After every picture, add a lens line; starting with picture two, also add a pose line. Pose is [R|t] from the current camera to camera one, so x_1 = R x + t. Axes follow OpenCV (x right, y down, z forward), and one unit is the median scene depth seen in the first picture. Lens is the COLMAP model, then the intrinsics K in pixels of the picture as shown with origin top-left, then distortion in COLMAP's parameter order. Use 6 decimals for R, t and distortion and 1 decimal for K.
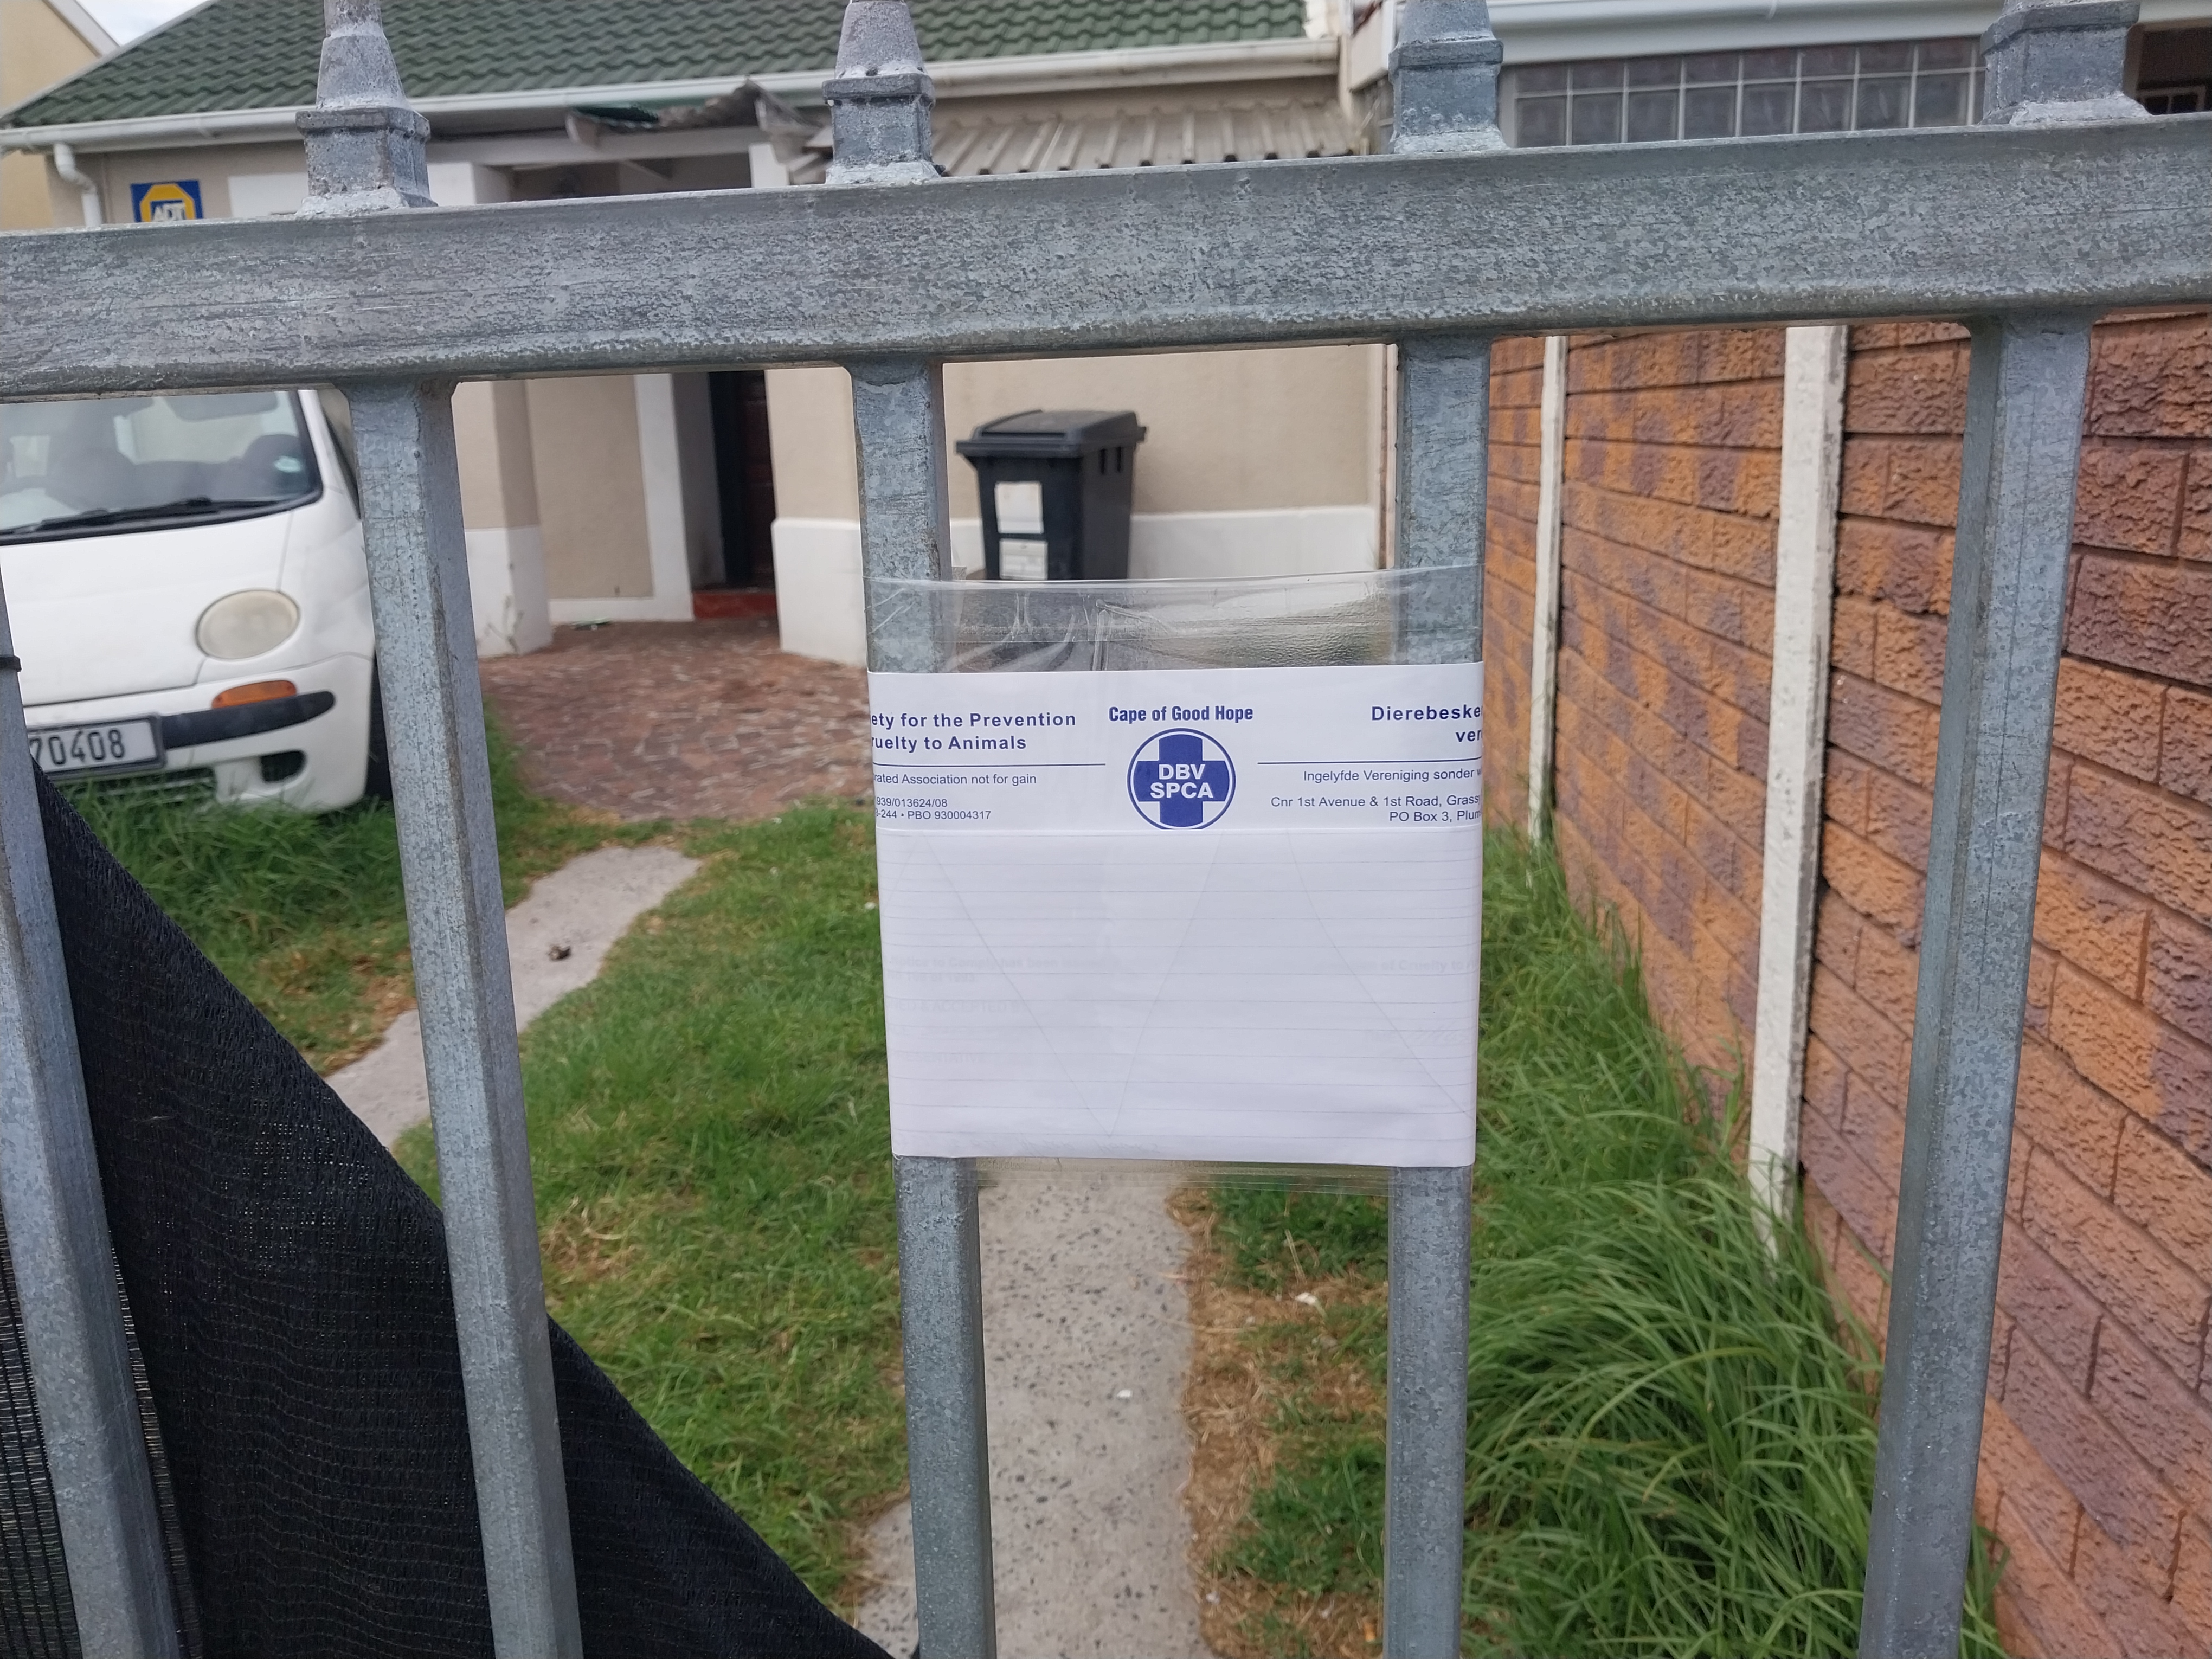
lens RADIAL K [[1686.2, 0, 1091.3], [0, 1686.2, 813.4], [0, 0, 1]] dist [-0.007597, -0.002508]
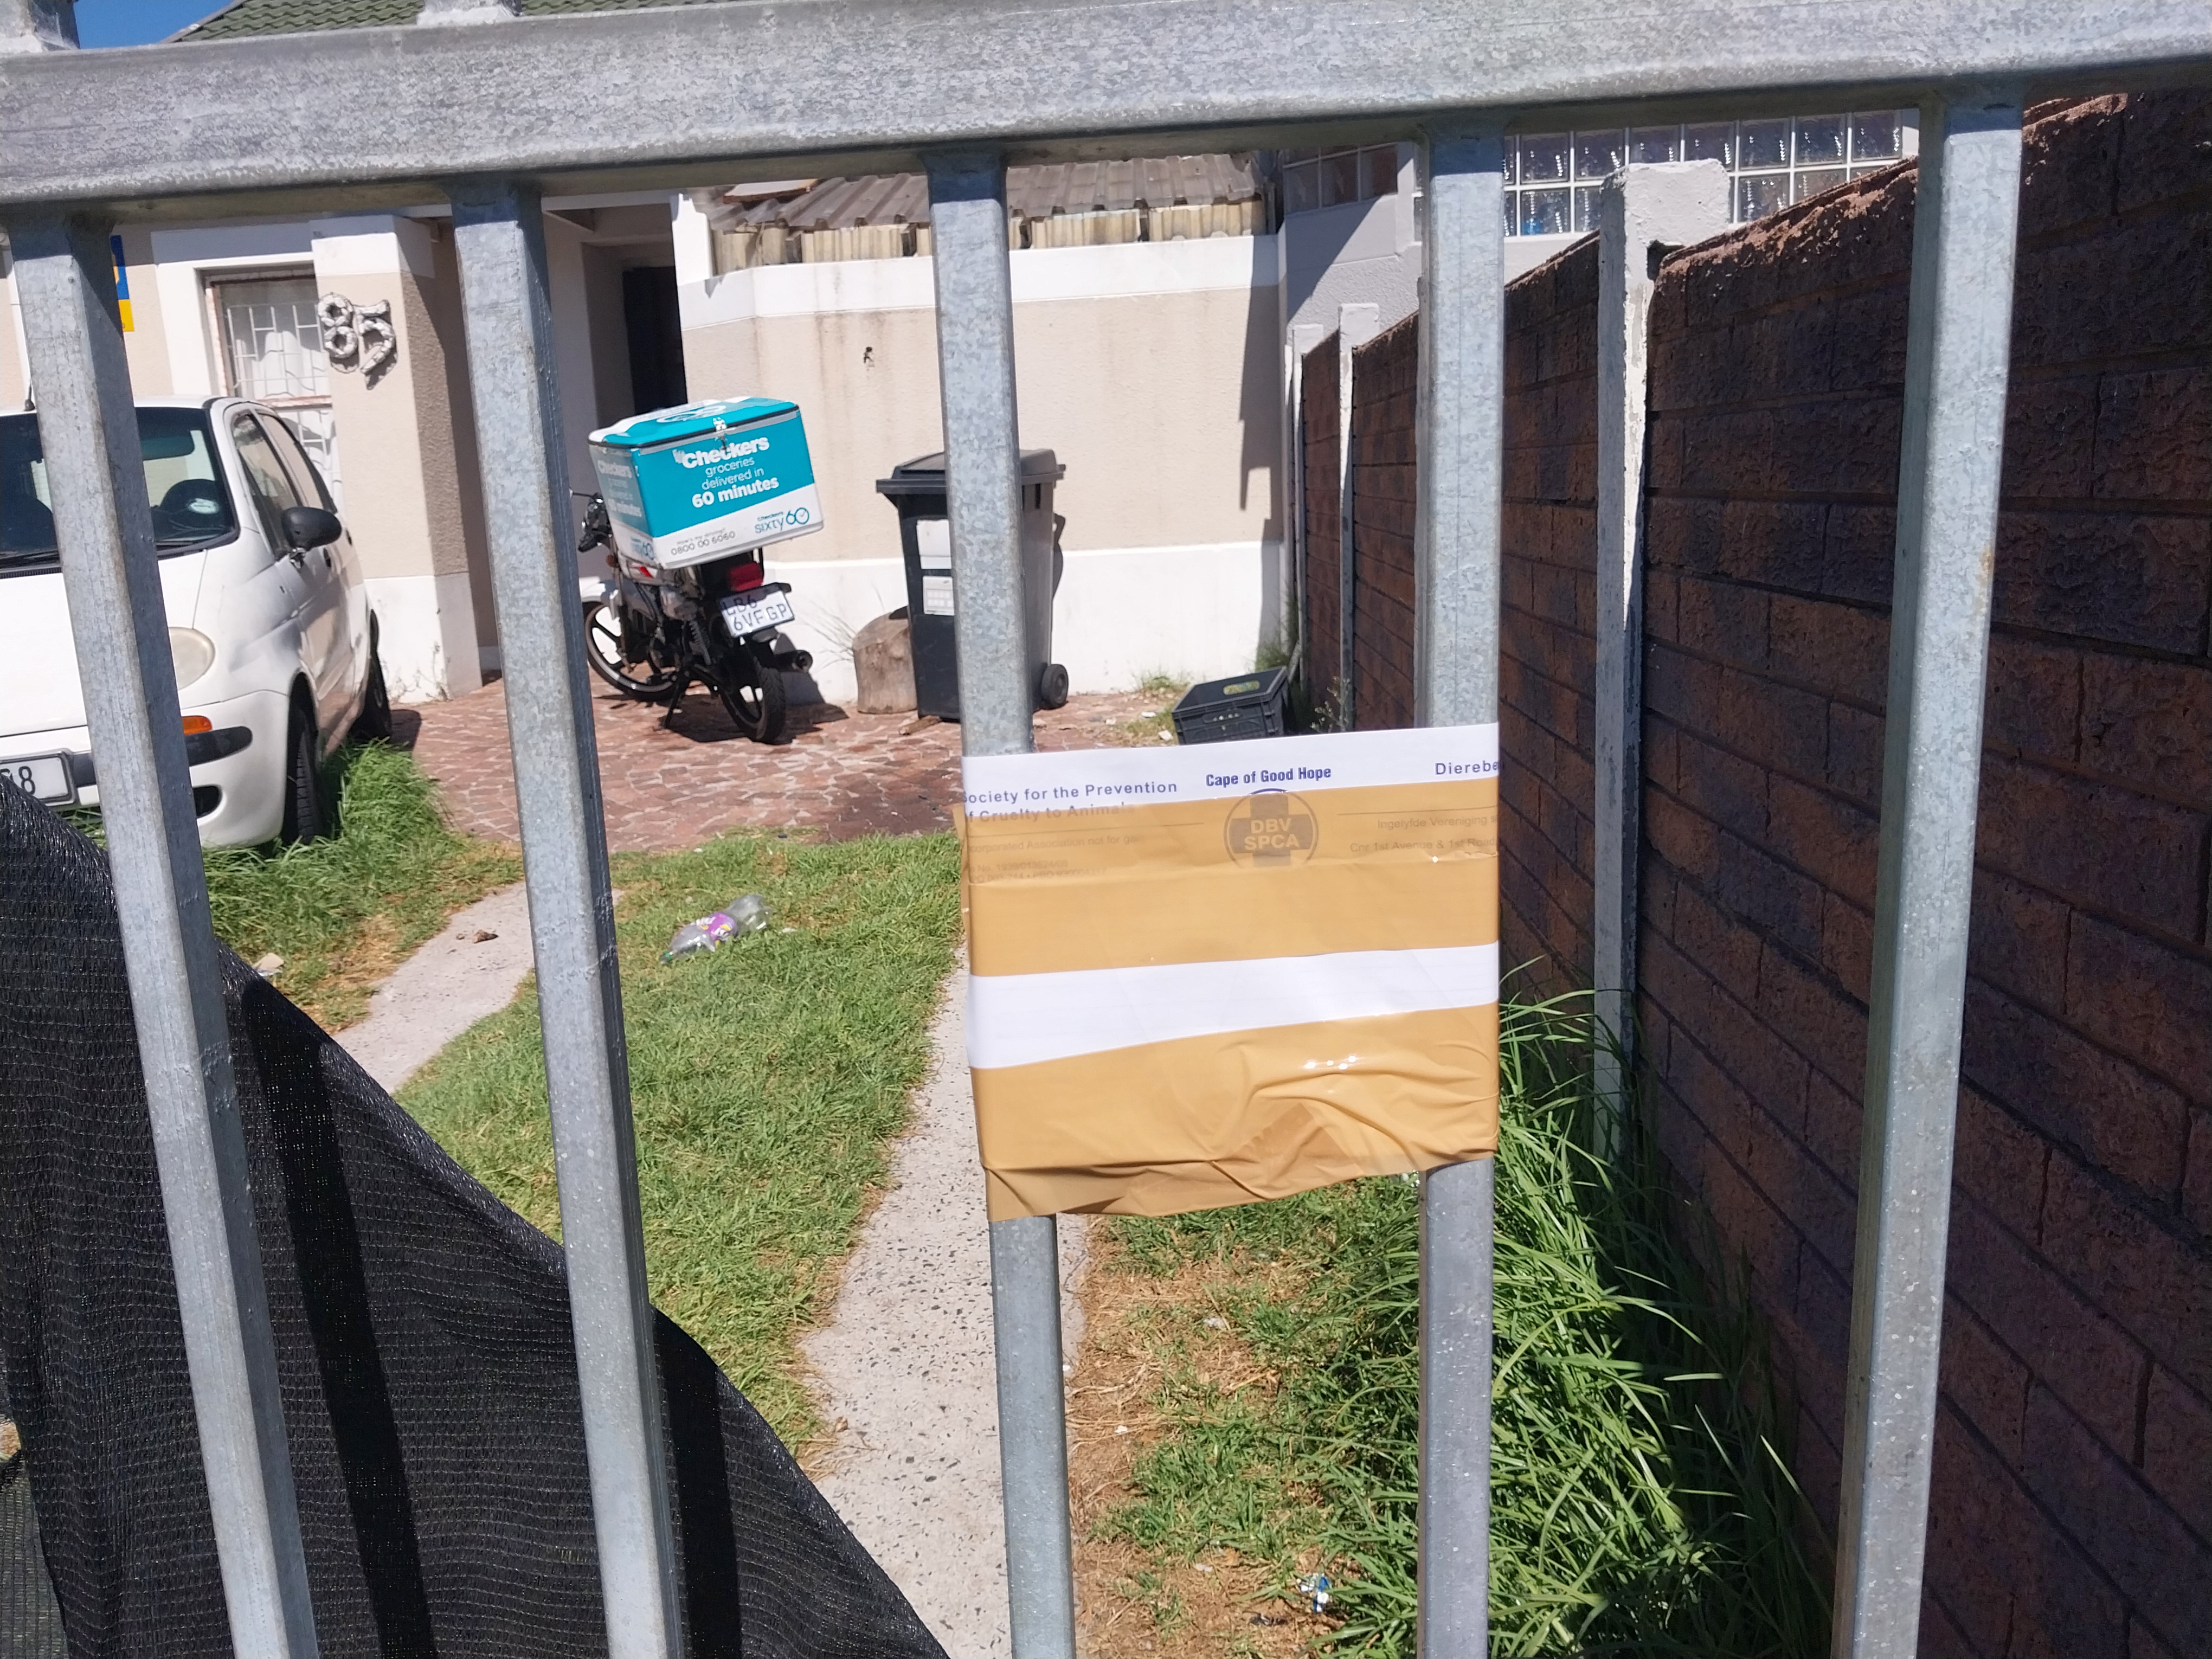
lens RADIAL K [[1686.2, 0, 1113.4], [0, 1686.2, 850.1], [0, 0, 1]] dist [-0.007597, -0.002508]
pose [[0.999451, -0.019202, 0.027011, 0.274798], [0.019728, 0.999619, -0.019323, 0.216602], [-0.026629, 0.019845, 0.999448, -0.142961]]
